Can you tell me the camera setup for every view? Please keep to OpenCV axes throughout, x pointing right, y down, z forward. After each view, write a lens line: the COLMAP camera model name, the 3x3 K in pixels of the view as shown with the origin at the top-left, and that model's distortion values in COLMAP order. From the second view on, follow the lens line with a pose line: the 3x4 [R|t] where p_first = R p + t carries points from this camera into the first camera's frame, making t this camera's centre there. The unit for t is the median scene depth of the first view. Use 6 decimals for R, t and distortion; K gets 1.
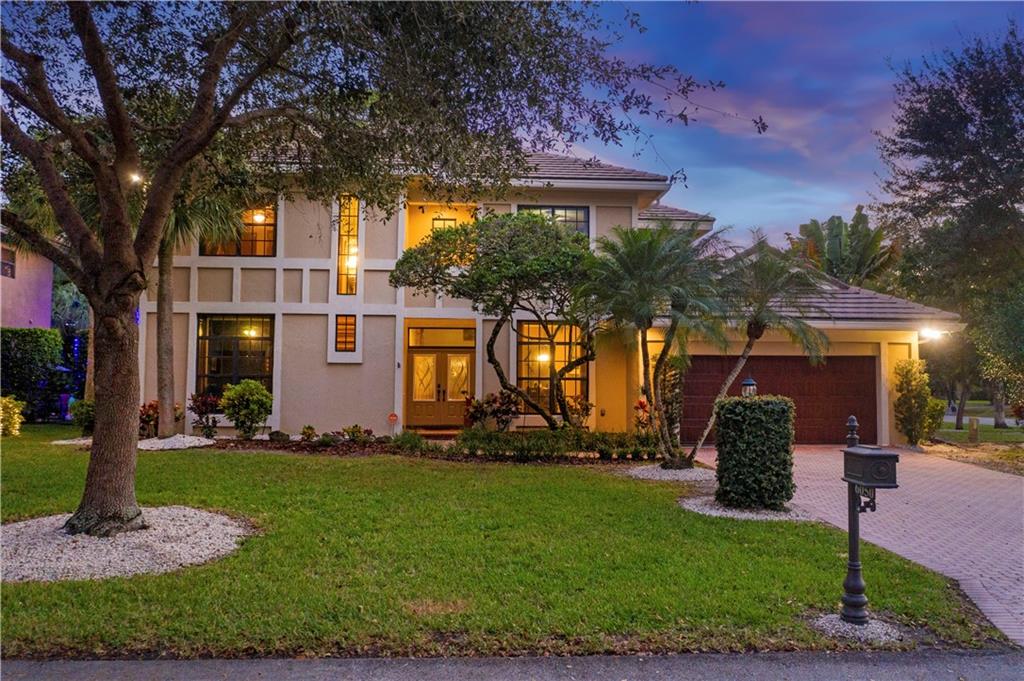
lens RADIAL K [[811.5, 0, 512.0], [0, 811.5, 340.5], [0, 0, 1]] dist [-0.014008, -0.002337]
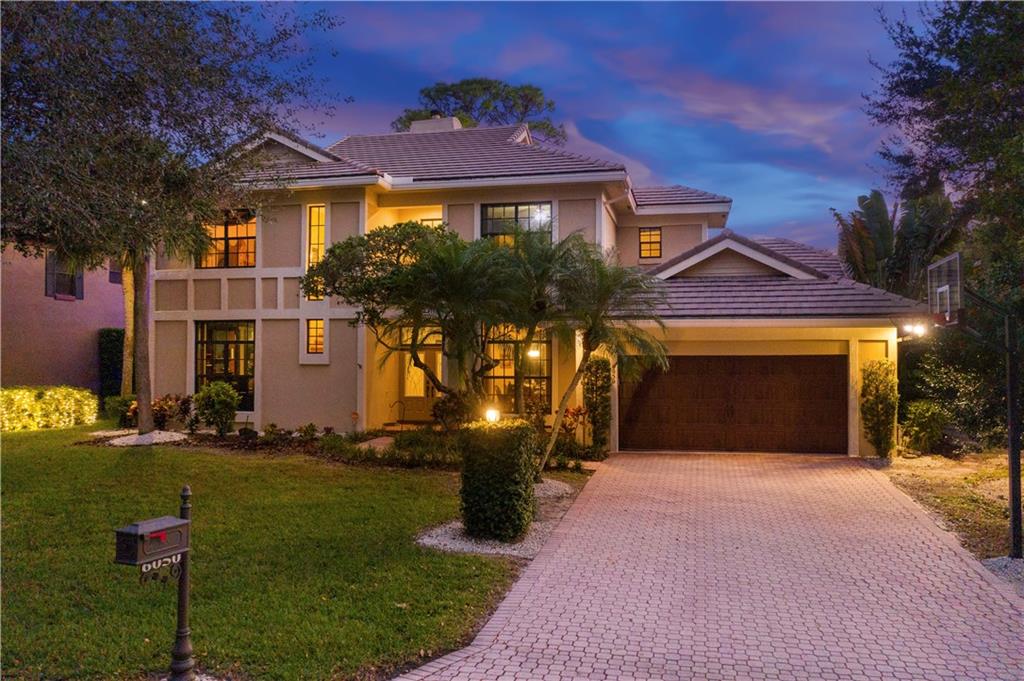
lens RADIAL K [[811.5, 0, 512.0], [0, 811.5, 340.5], [0, 0, 1]] dist [-0.014008, -0.002337]
pose [[0.959347, -0.011268, -0.282003, 0.348134], [0.022369, 0.999095, 0.036174, -0.036774], [0.281340, -0.041011, 0.958731, 0.047133]]
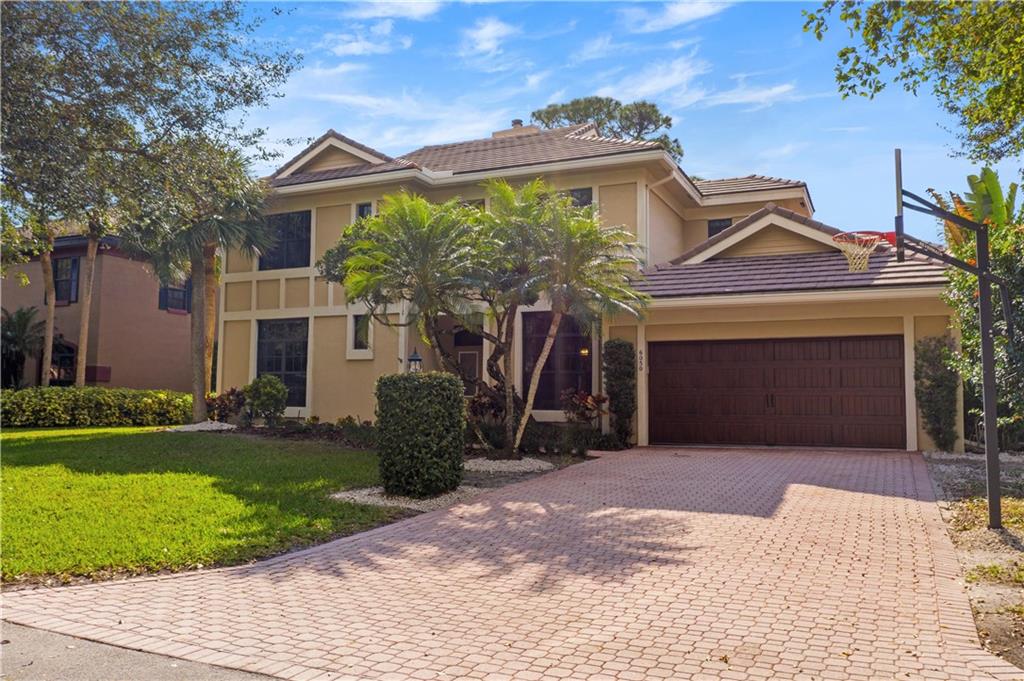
lens RADIAL K [[813.9, 0, 512.0], [0, 813.9, 340.5], [0, 0, 1]] dist [-0.002827, 0.003260]
pose [[0.879588, -0.034731, -0.474467, 0.490151], [0.026803, 0.999365, -0.023464, 0.033210], [0.474981, 0.007921, 0.879960, 0.140611]]
